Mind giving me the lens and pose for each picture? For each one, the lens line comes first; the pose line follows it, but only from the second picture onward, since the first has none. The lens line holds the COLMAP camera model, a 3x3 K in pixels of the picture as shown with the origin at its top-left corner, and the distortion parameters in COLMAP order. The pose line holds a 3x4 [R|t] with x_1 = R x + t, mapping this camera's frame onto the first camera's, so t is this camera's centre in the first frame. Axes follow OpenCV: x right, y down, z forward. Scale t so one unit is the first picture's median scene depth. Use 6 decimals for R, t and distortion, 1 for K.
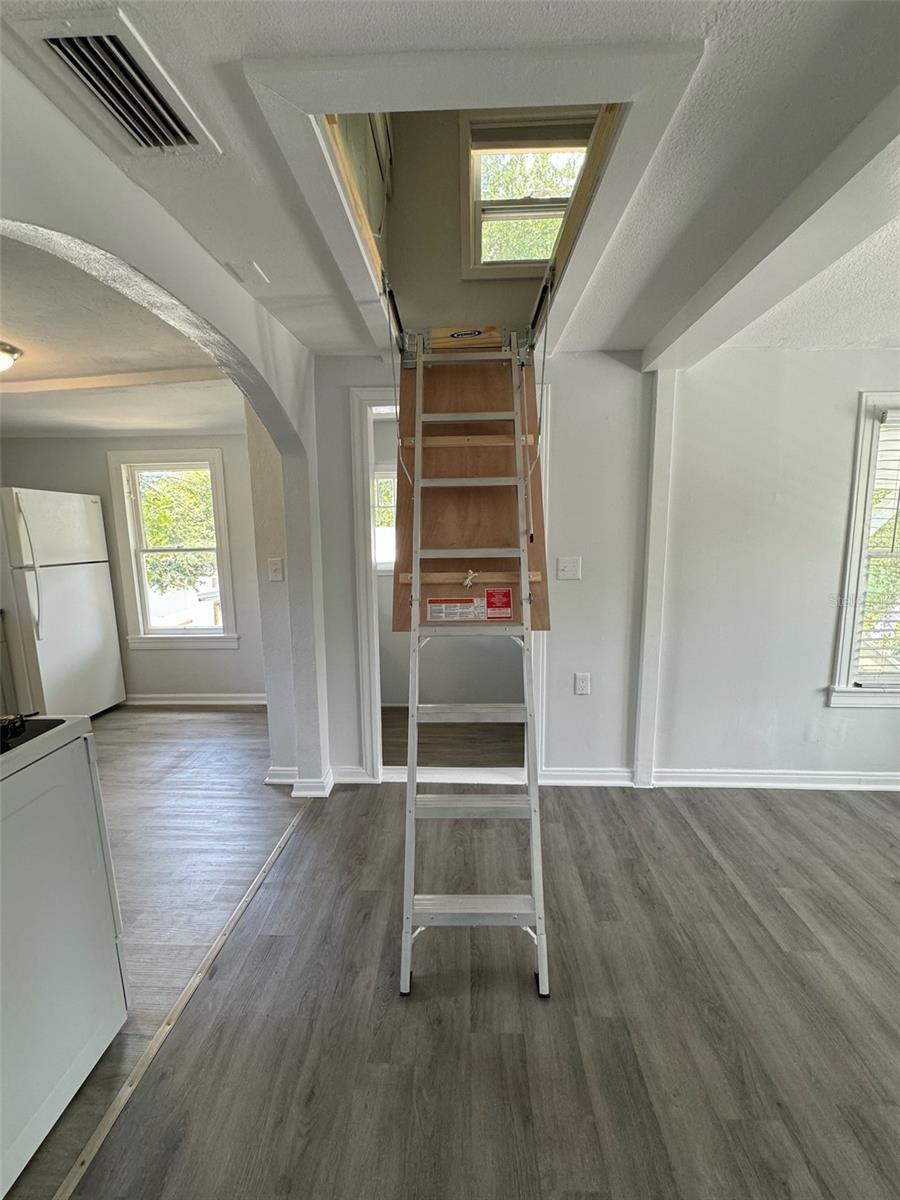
lens RADIAL K [[477.5, 0, 455.4], [0, 477.5, 596.3], [0, 0, 1]] dist [-0.001843, 0.000215]
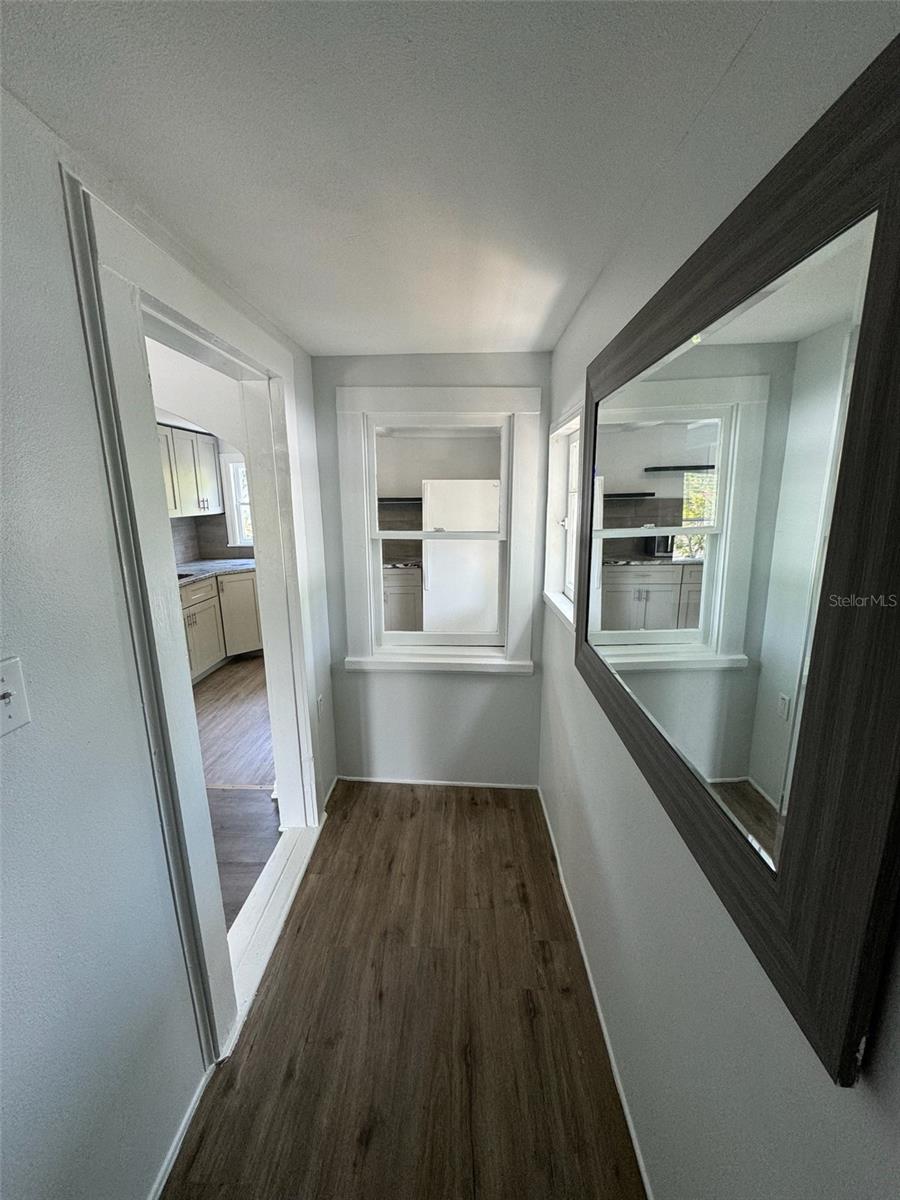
lens RADIAL K [[477.5, 0, 445.3], [0, 477.5, 598.6], [0, 0, 1]] dist [-0.001843, 0.000215]
pose [[-0.011938, 0.225188, -0.974242, 0.493246], [-0.128938, 0.965831, 0.224824, -0.207856], [0.991581, 0.128301, 0.017505, 1.050112]]
